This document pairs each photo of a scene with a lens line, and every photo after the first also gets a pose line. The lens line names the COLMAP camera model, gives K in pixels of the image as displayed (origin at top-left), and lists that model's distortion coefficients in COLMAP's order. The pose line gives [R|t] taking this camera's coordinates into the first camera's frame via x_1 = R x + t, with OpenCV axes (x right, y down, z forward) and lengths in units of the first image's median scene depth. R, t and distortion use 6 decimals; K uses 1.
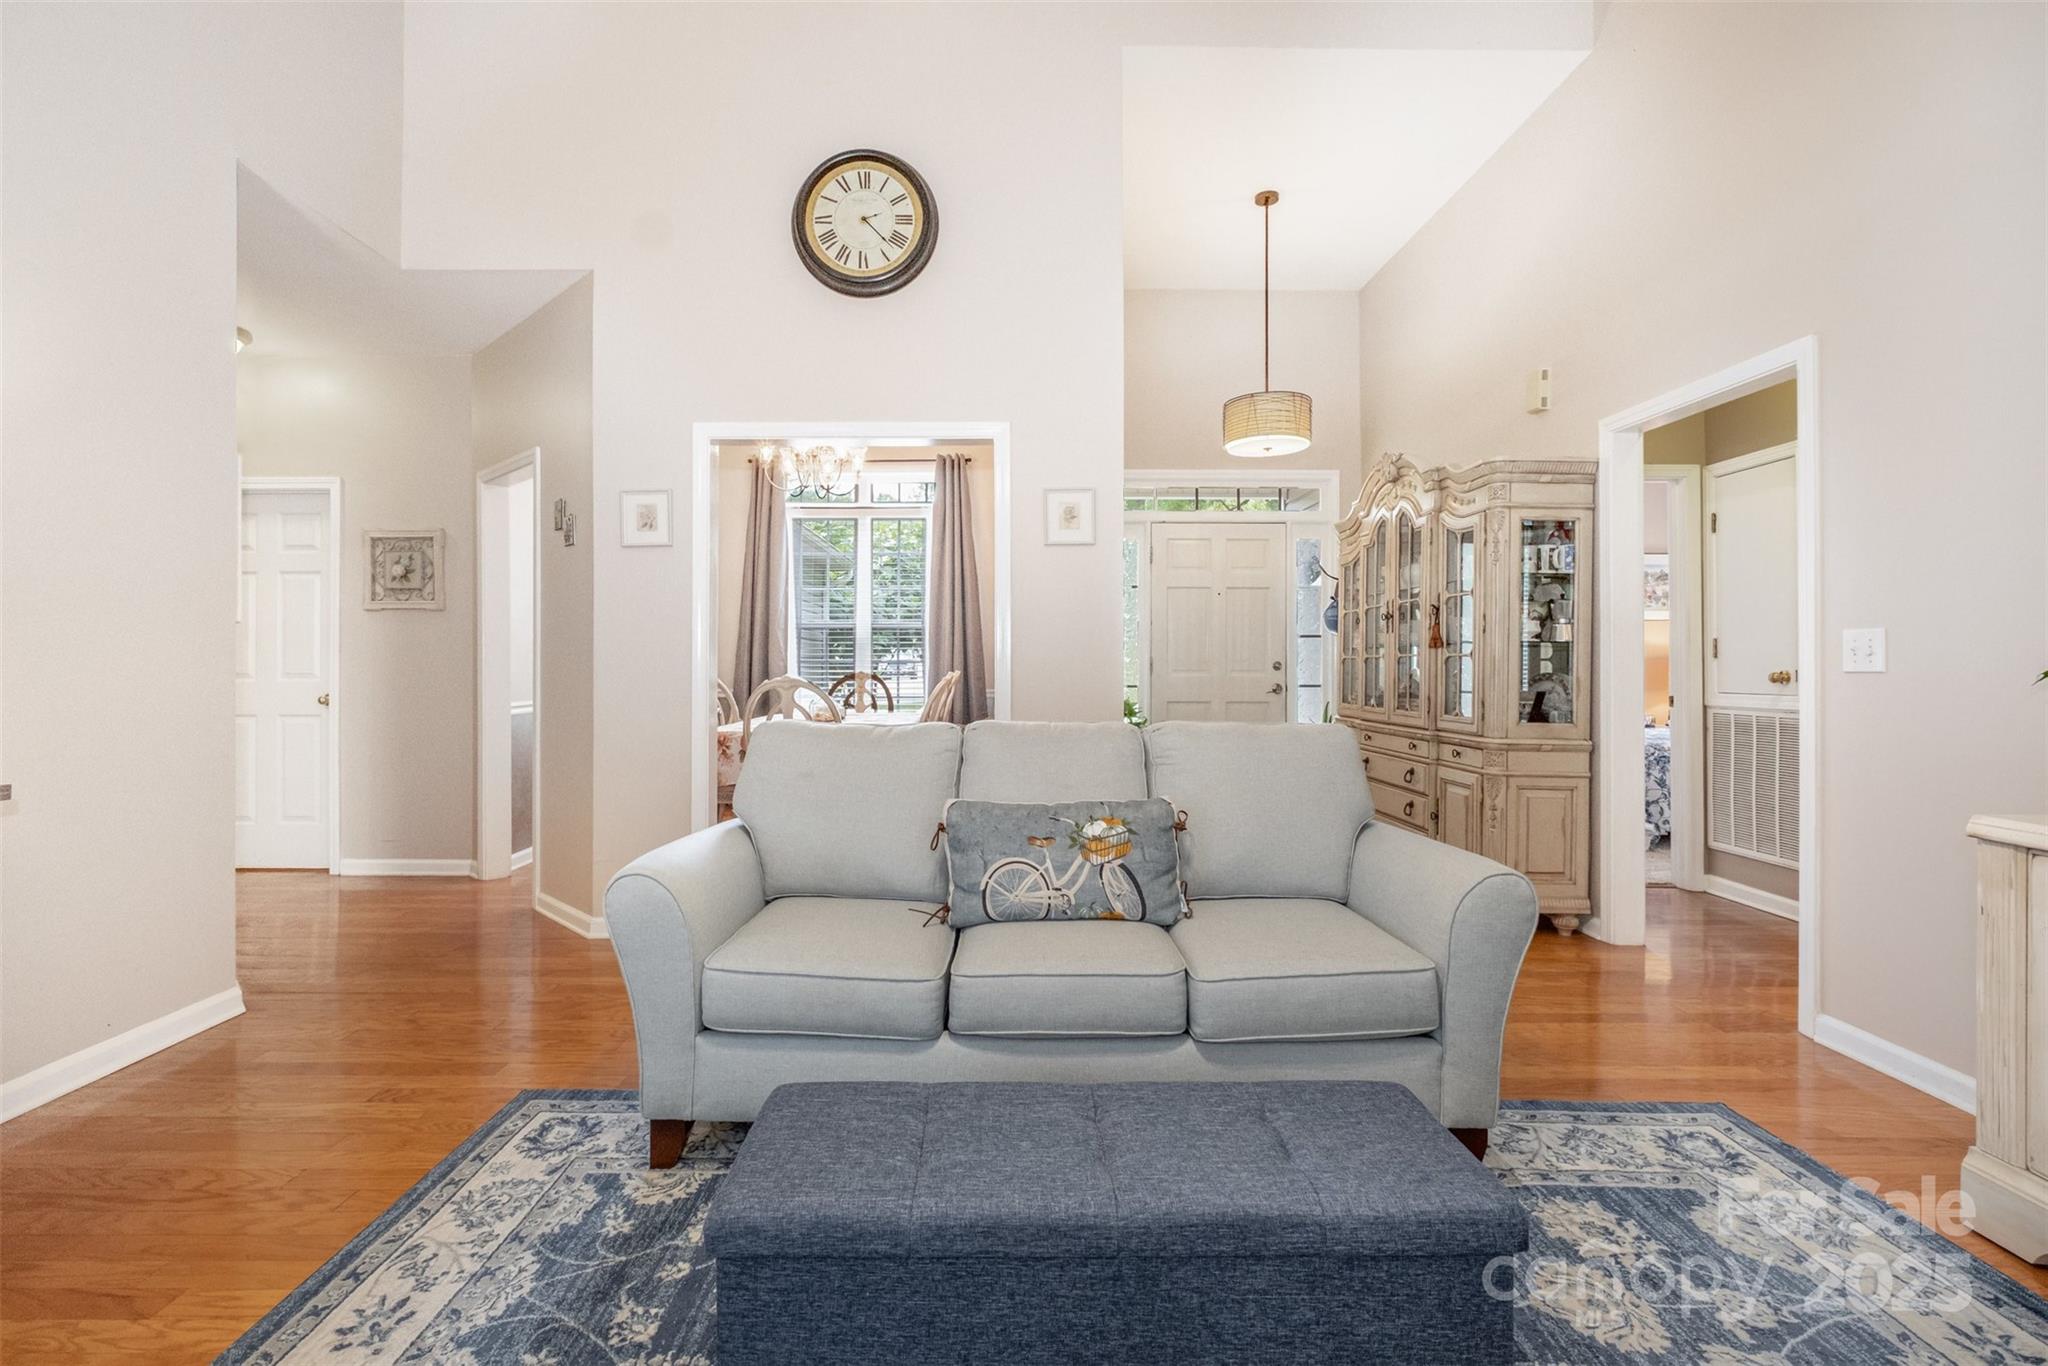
lens RADIAL K [[903.7, 0, 999.1], [0, 903.7, 664.2], [0, 0, 1]] dist [-0.004284, -0.001224]
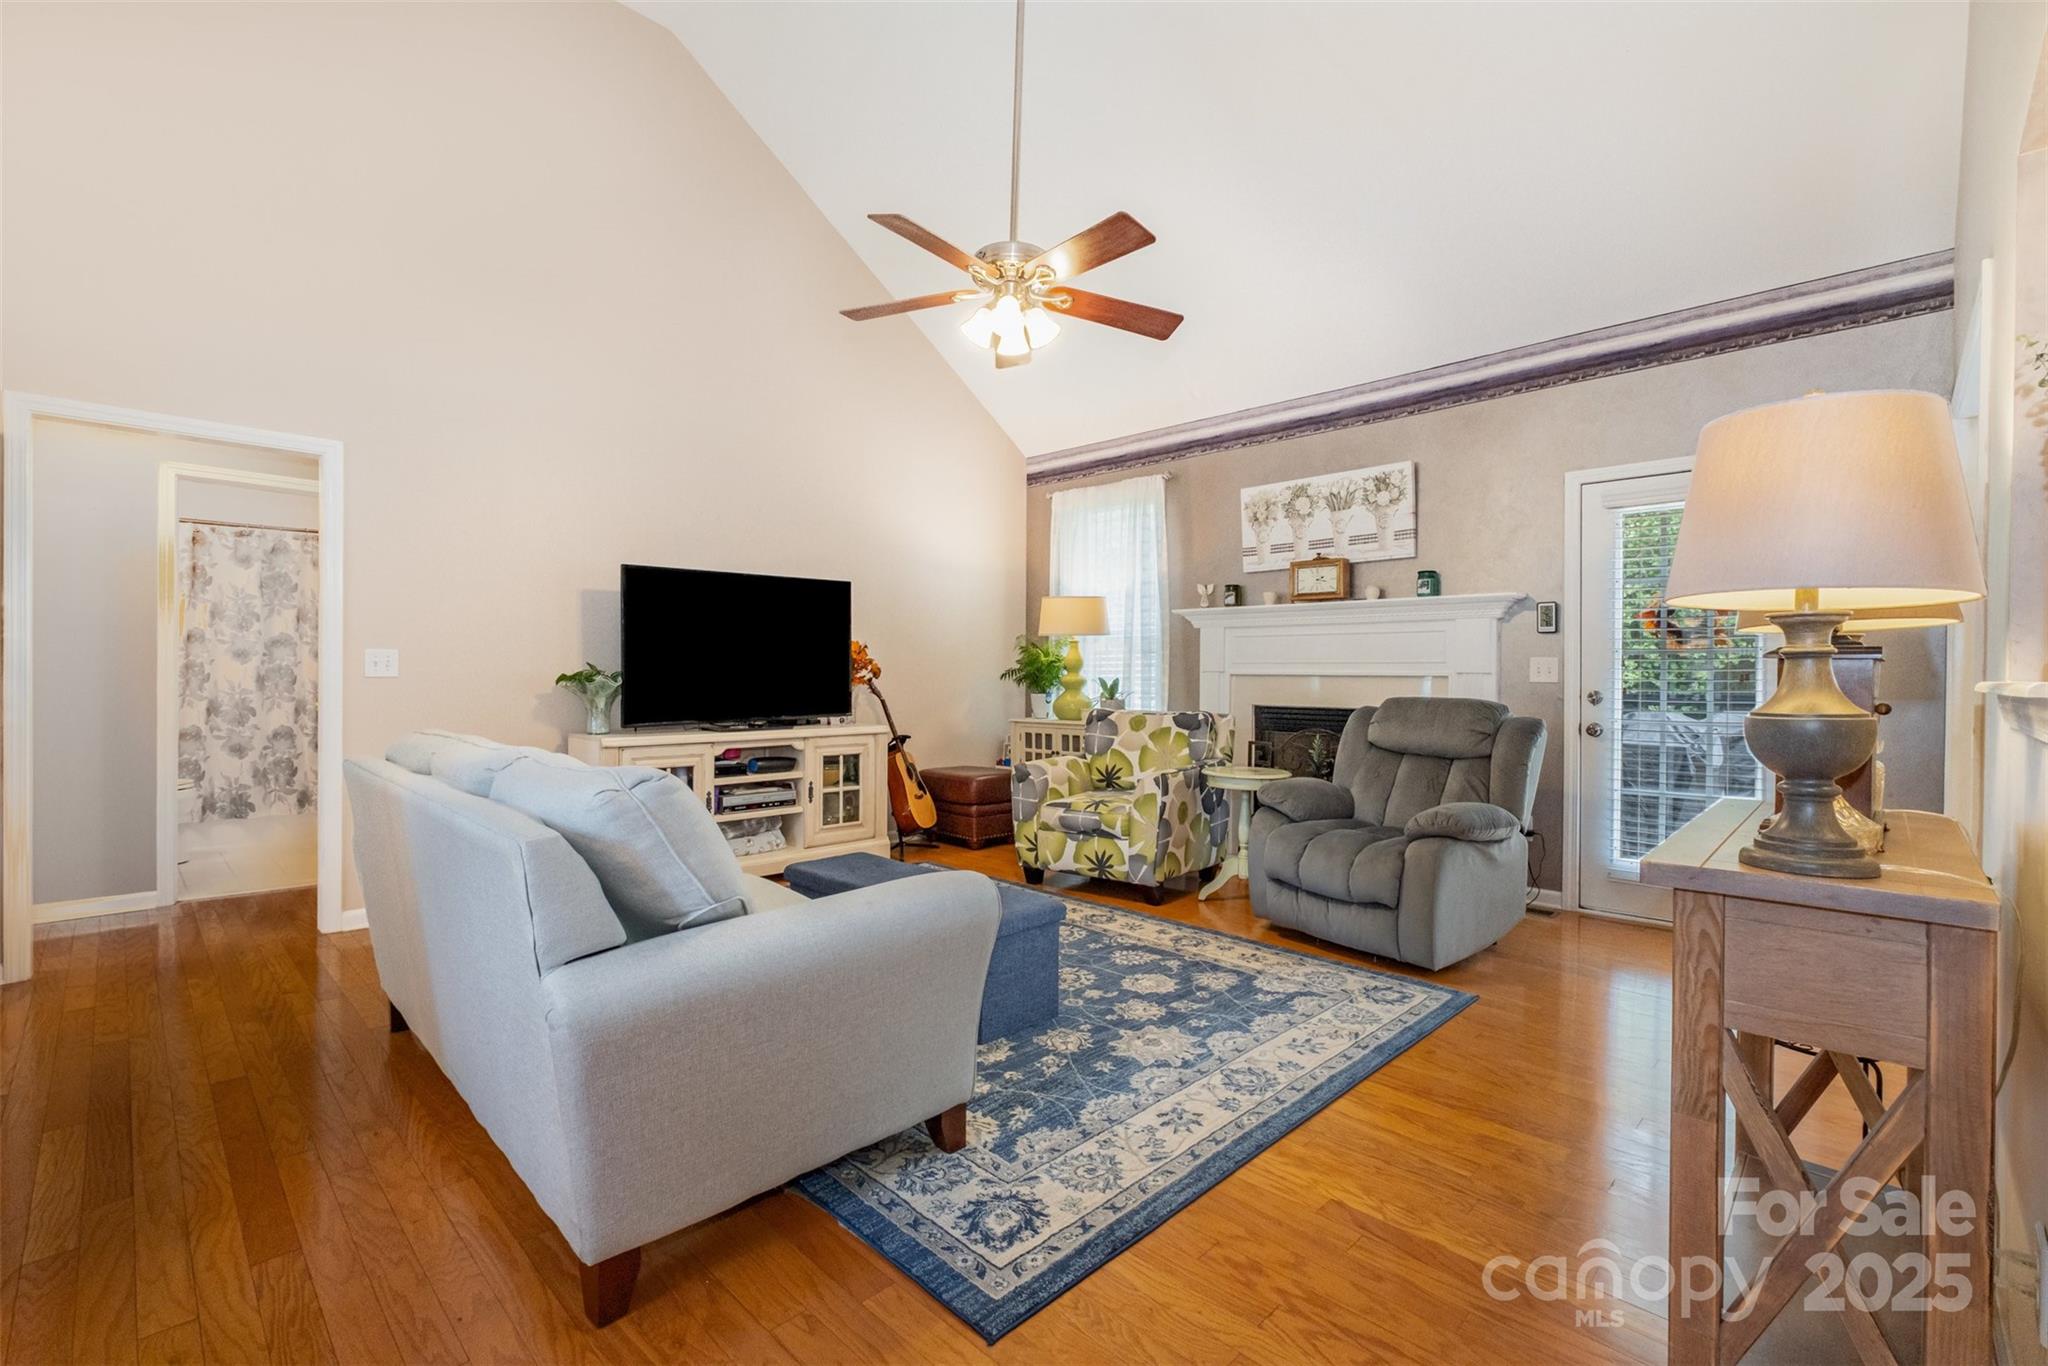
lens RADIAL K [[897.9, 0, 1010.4], [0, 897.9, 679.1], [0, 0, 1]] dist [-0.001535, 0.000076]
pose [[-0.710688, -0.008716, 0.703453, -0.632901], [-0.006323, 0.999962, 0.006002, -0.002265], [-0.703479, -0.000183, -0.710716, 0.929946]]
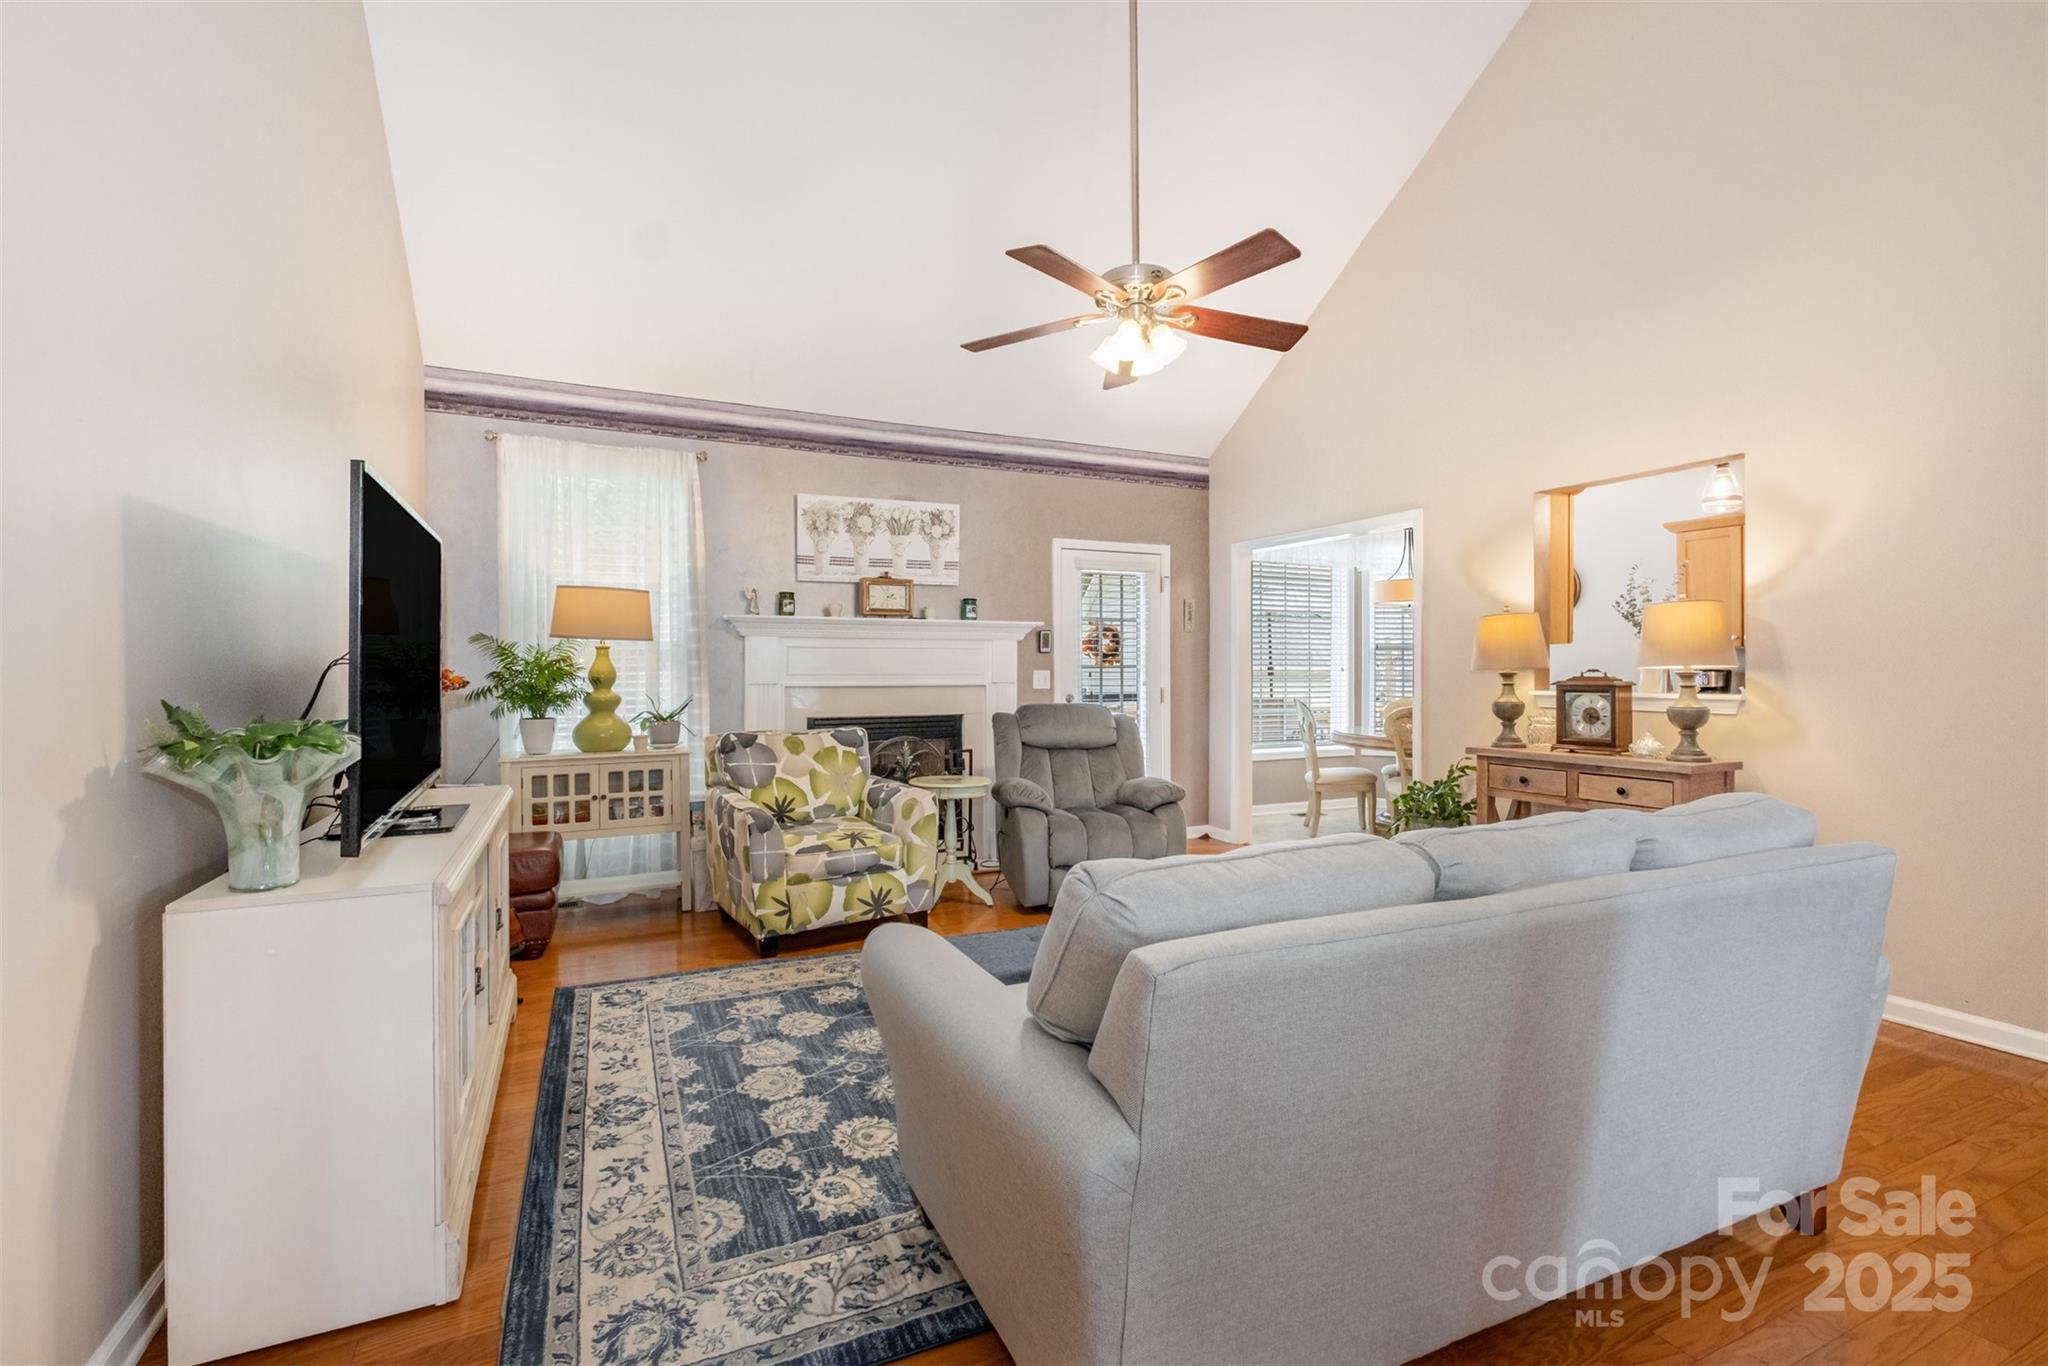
lens RADIAL K [[908.2, 0, 1005.8], [0, 908.2, 670.0], [0, 0, 1]] dist [-0.000267, 0.000012]
pose [[-0.907352, 0.001742, -0.420367, 0.464153], [0.001601, 0.999998, 0.000689, -0.030590], [0.420368, -0.000048, -0.907354, 1.052592]]
